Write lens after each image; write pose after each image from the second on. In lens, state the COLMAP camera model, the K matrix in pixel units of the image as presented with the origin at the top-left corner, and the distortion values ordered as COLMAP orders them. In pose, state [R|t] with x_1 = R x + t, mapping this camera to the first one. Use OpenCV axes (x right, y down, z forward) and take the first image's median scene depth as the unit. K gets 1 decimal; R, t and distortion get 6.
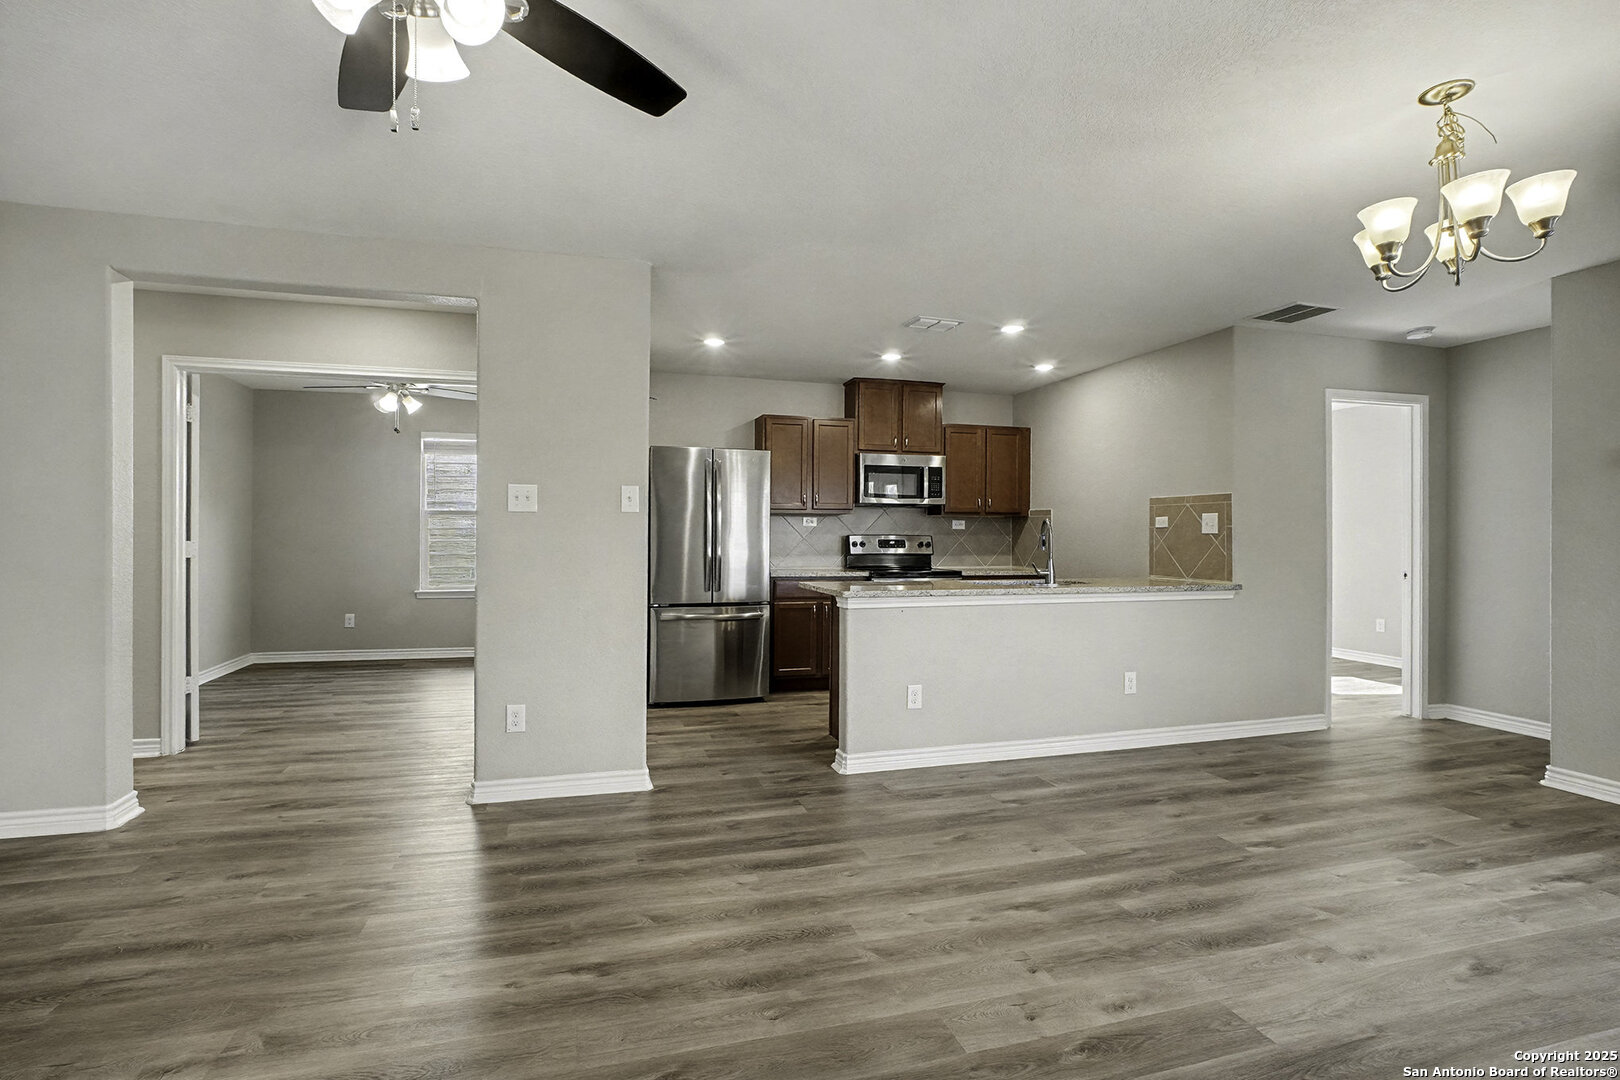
lens RADIAL K [[809.1, 0, 825.9], [0, 809.1, 529.6], [0, 0, 1]] dist [-0.034801, 0.000294]
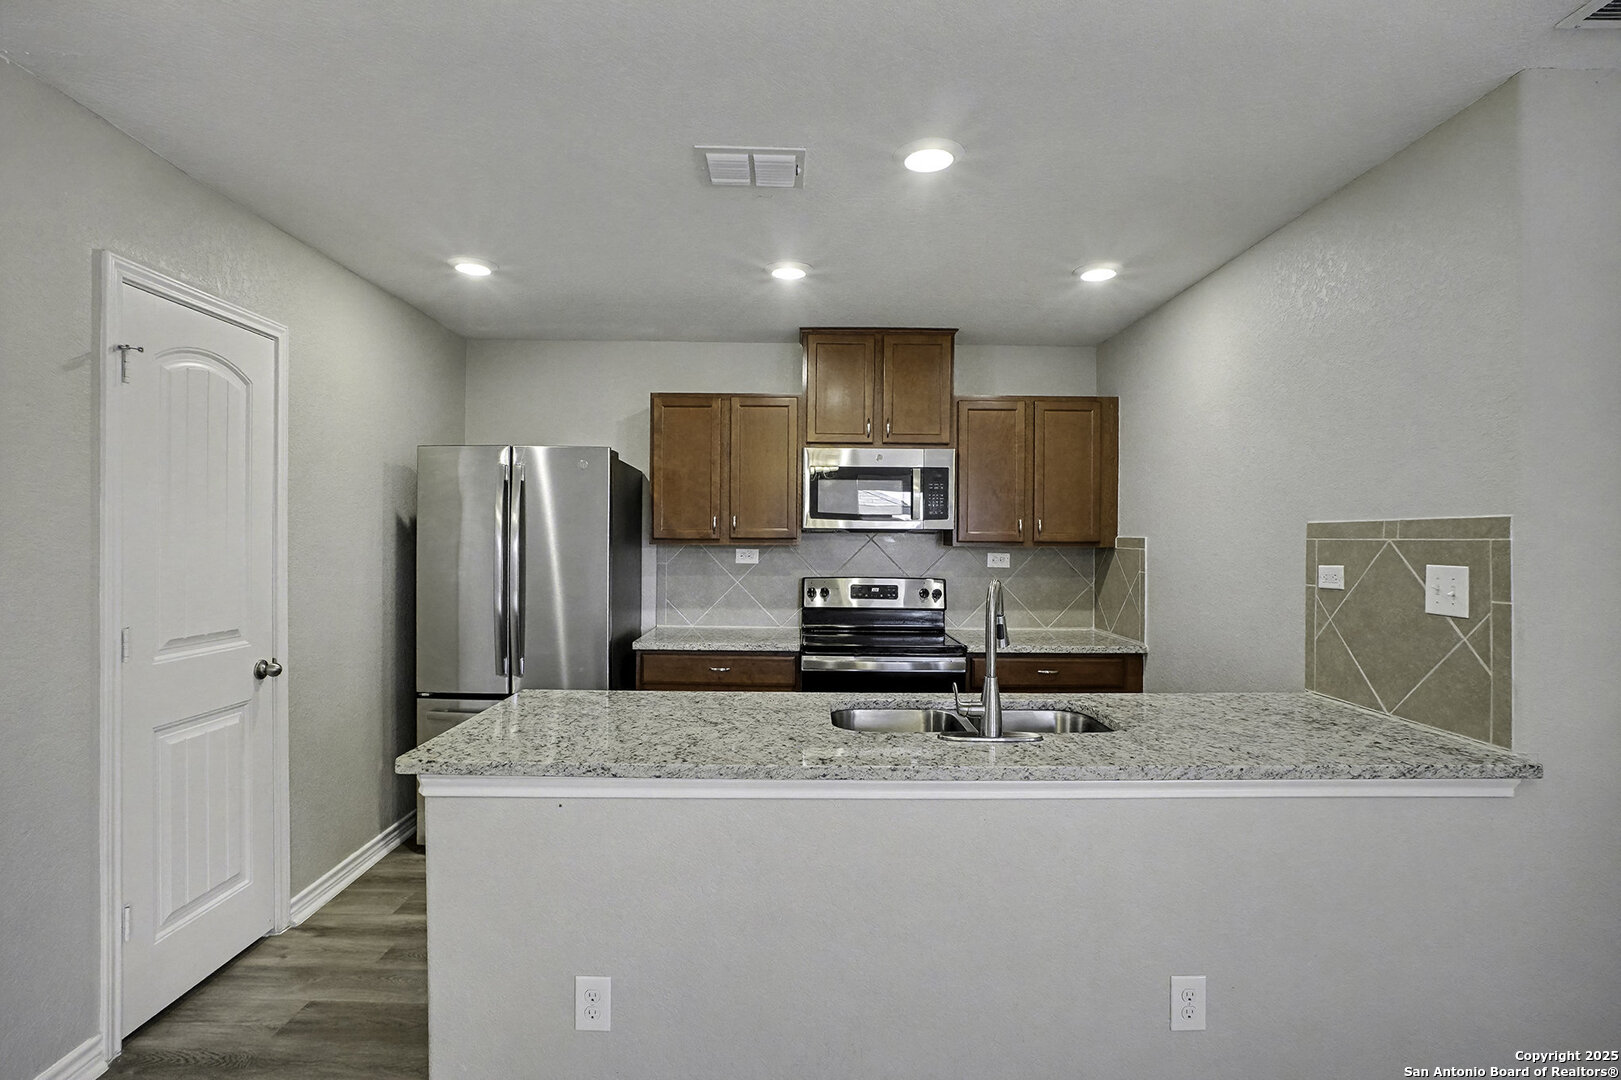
lens RADIAL K [[792.9, 0, 811.6], [0, 792.9, 543.0], [0, 0, 1]] dist [-0.043890, 0.021160]
pose [[0.958462, 0.003482, -0.285199, 0.224455], [-0.001079, 0.999963, 0.008582, -0.027352], [0.285218, -0.007918, 0.958430, 0.423510]]
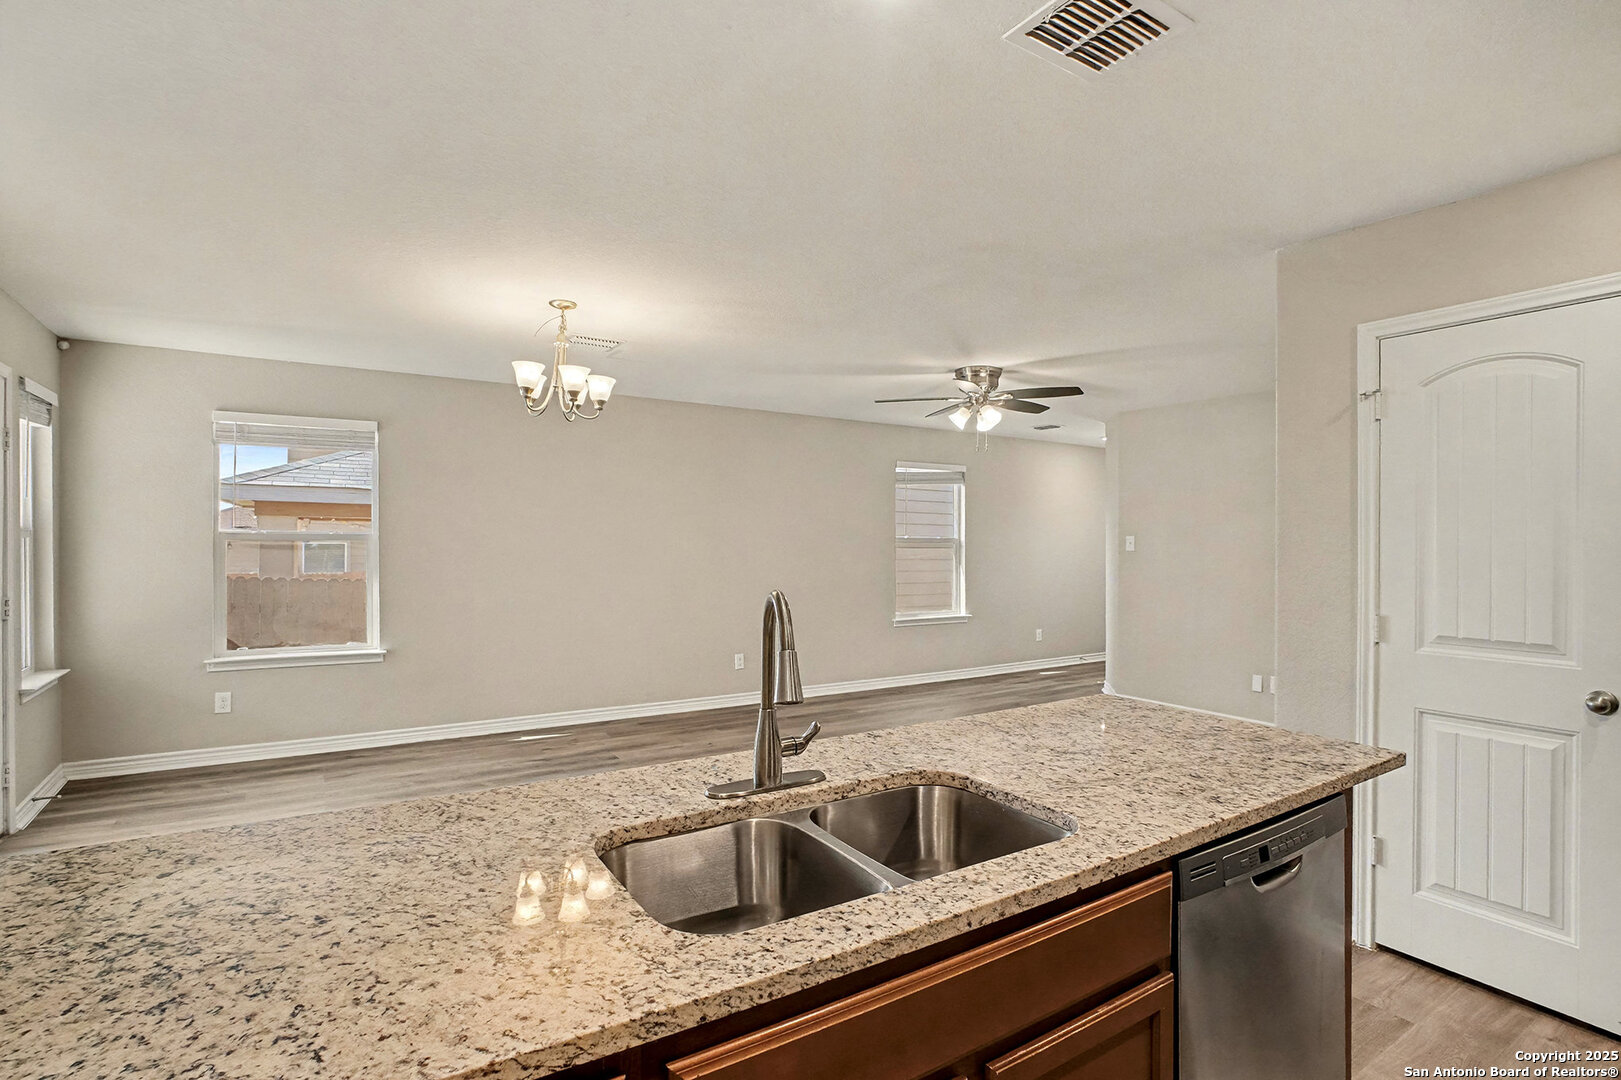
lens RADIAL K [[800.5, 0, 810.5], [0, 800.5, 540.0], [0, 0, 1]] dist [-0.046004, 0.000432]
pose [[-0.965183, -0.006326, -0.261501, 0.255507], [-0.006366, 0.999979, -0.000694, -0.024035], [0.261500, 0.000995, -0.965203, 0.972406]]
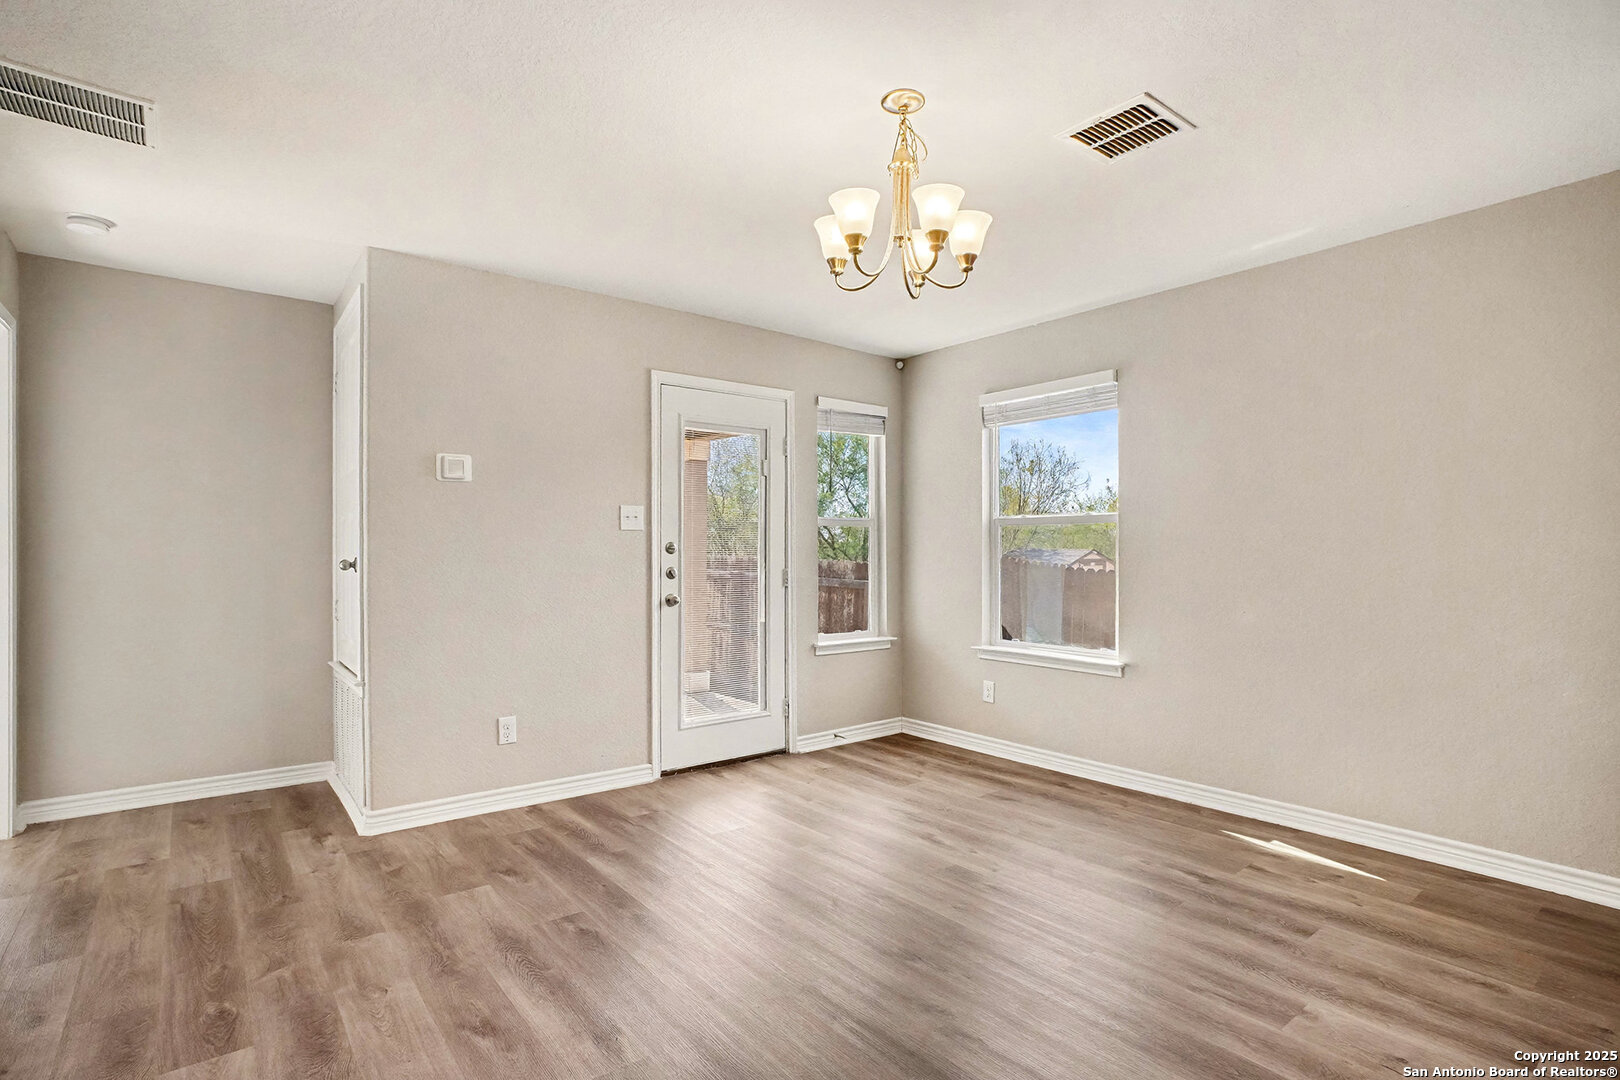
lens RADIAL K [[812.5, 0, 784.6], [0, 812.5, 546.7], [0, 0, 1]] dist [-0.001723, -0.000473]
pose [[-0.355928, 0.004352, 0.934503, -0.045415], [-0.008472, 0.999933, -0.007884, 0.007278], [-0.934475, -0.010724, -0.355867, 0.550411]]
